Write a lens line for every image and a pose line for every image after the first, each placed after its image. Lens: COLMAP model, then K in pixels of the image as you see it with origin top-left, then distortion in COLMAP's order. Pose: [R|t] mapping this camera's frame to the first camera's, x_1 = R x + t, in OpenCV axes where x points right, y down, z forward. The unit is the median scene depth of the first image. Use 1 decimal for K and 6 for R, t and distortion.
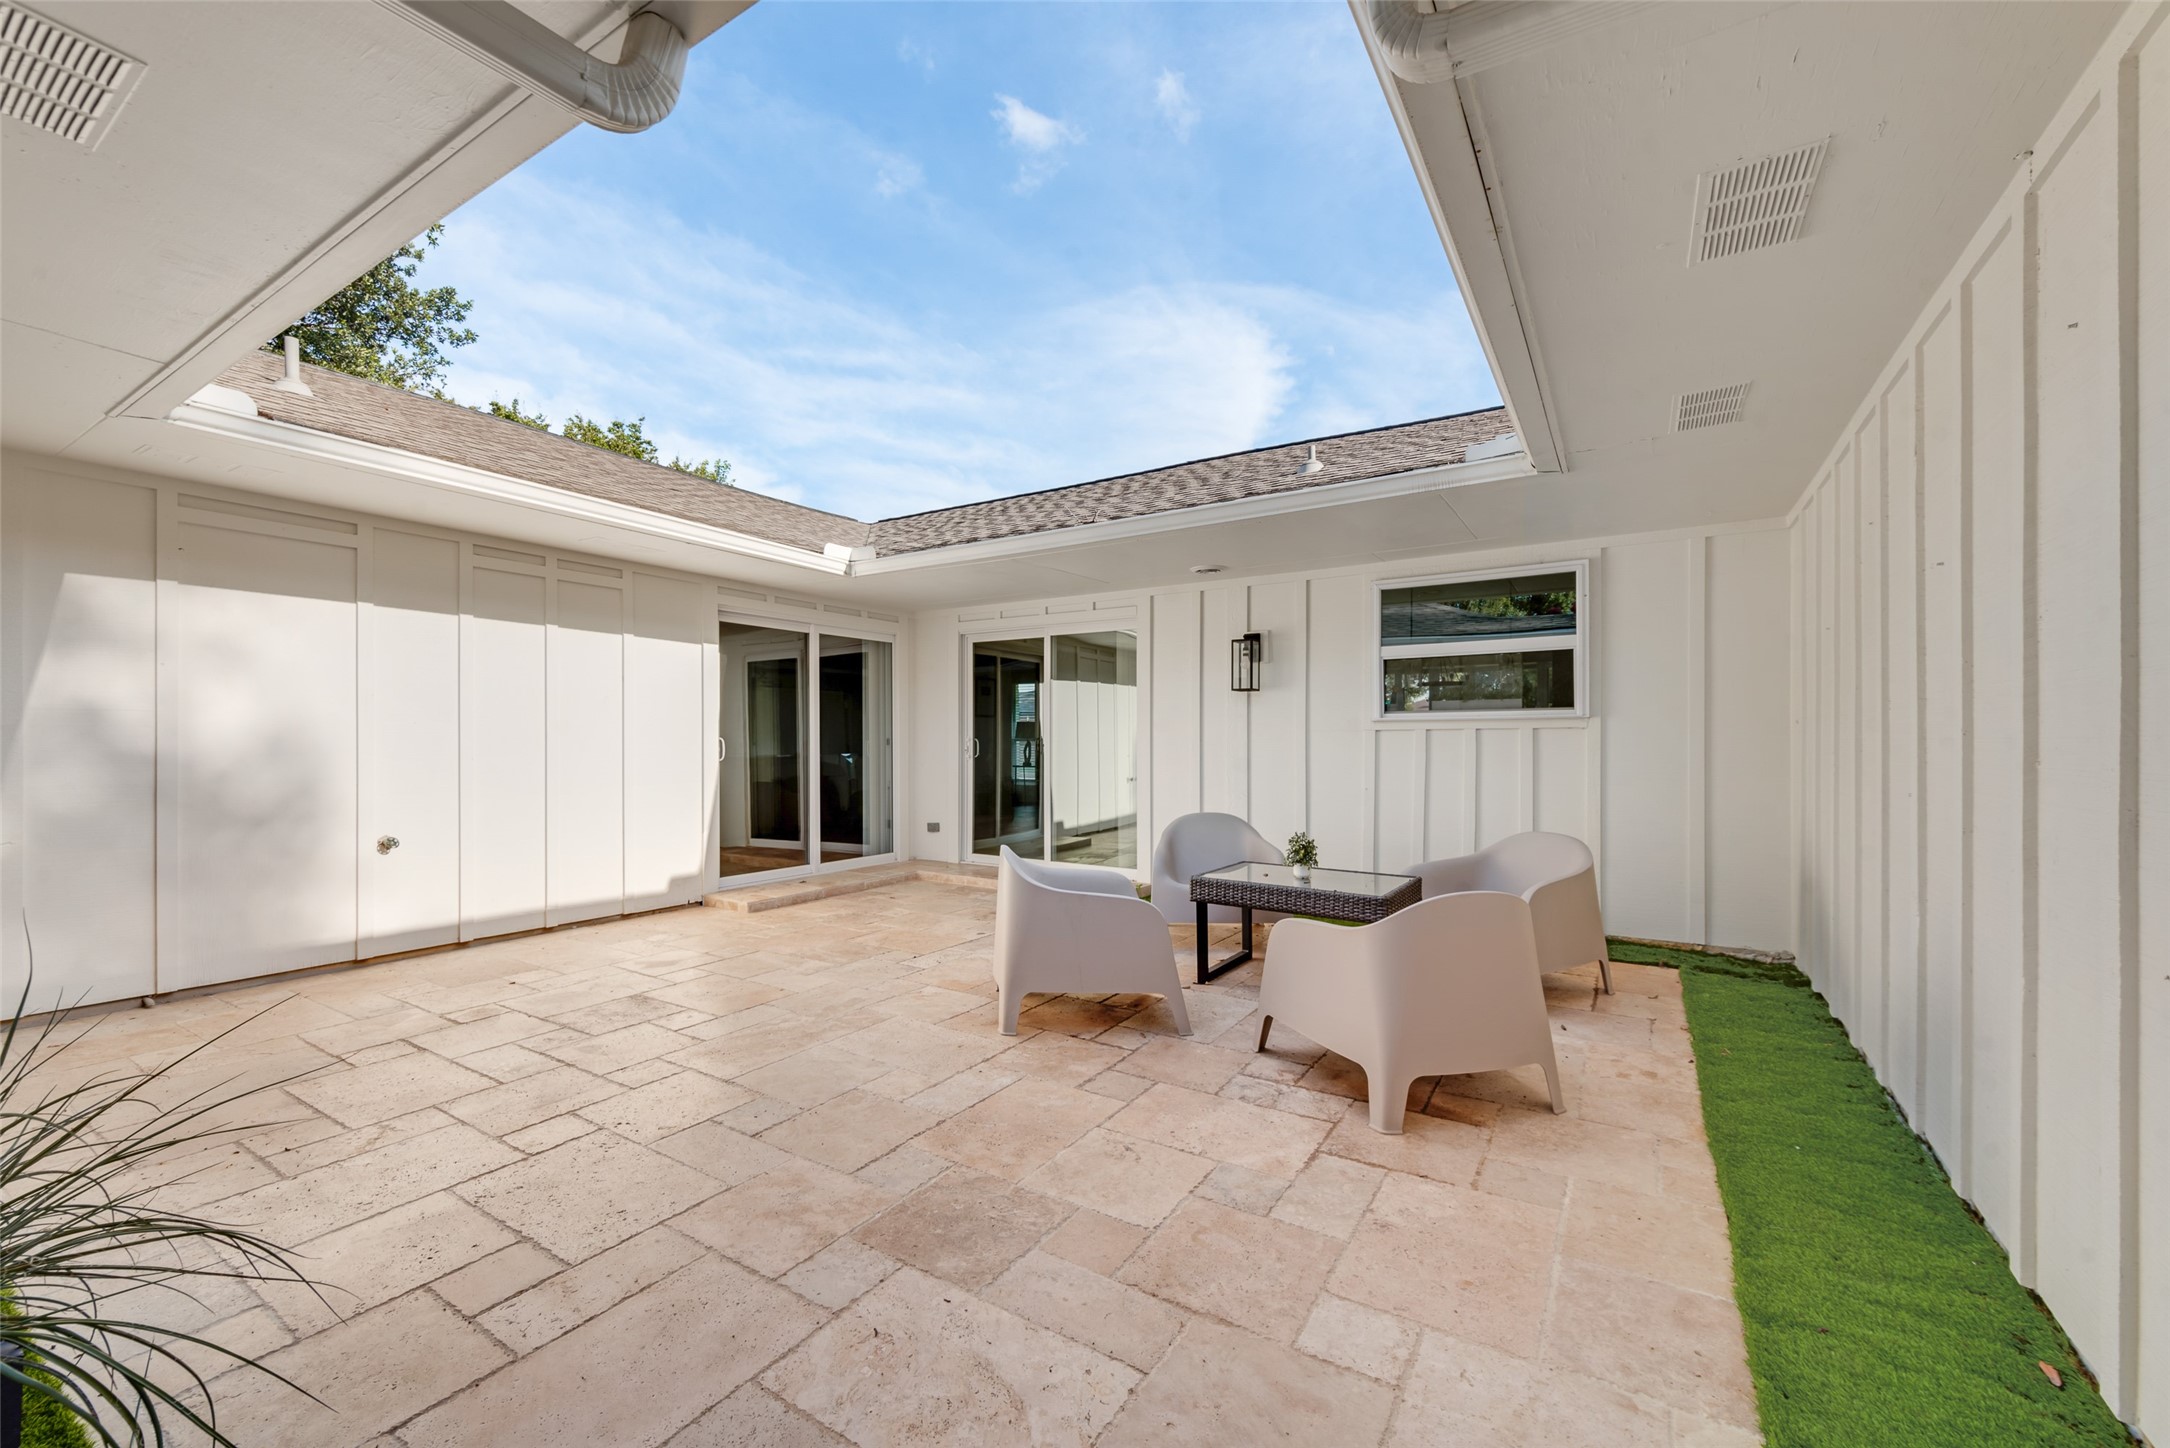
lens RADIAL K [[876.5, 0, 1085.0], [0, 876.5, 724.0], [0, 0, 1]] dist [-0.000005, -0.000001]
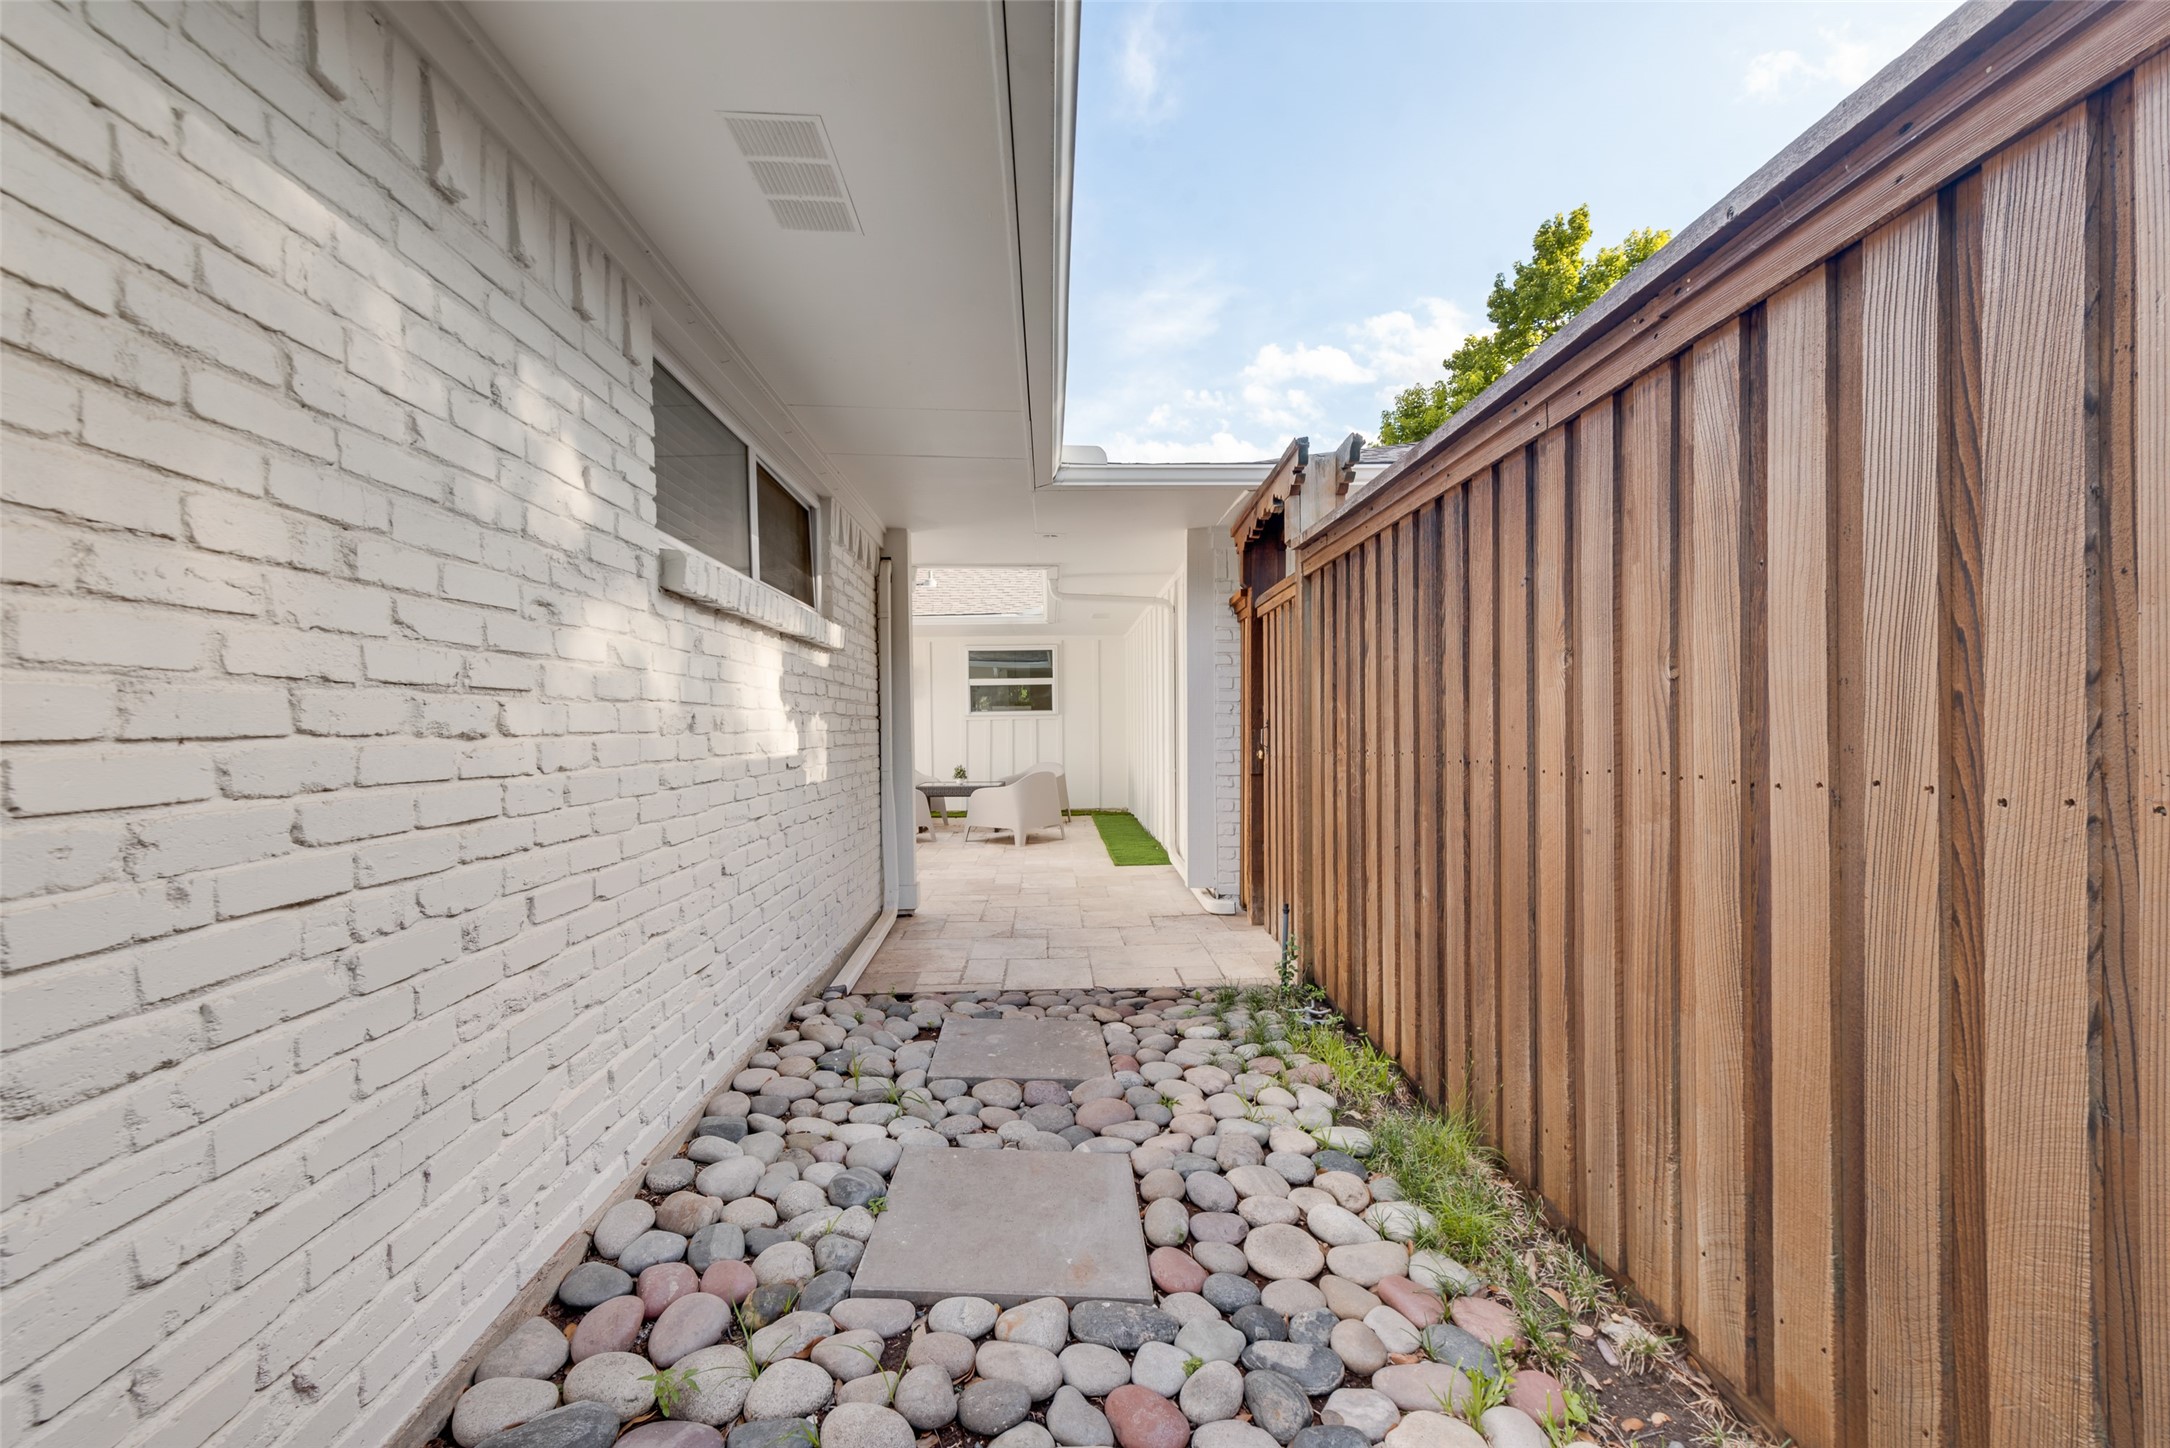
lens RADIAL K [[876.5, 0, 1085.0], [0, 876.5, 724.0], [0, 0, 1]] dist [-0.000005, -0.000001]
pose [[0.806215, -0.003996, 0.591609, -0.709898], [0.001074, 0.999985, 0.005291, 0.004883], [-0.591621, -0.003630, 0.806208, -0.872266]]
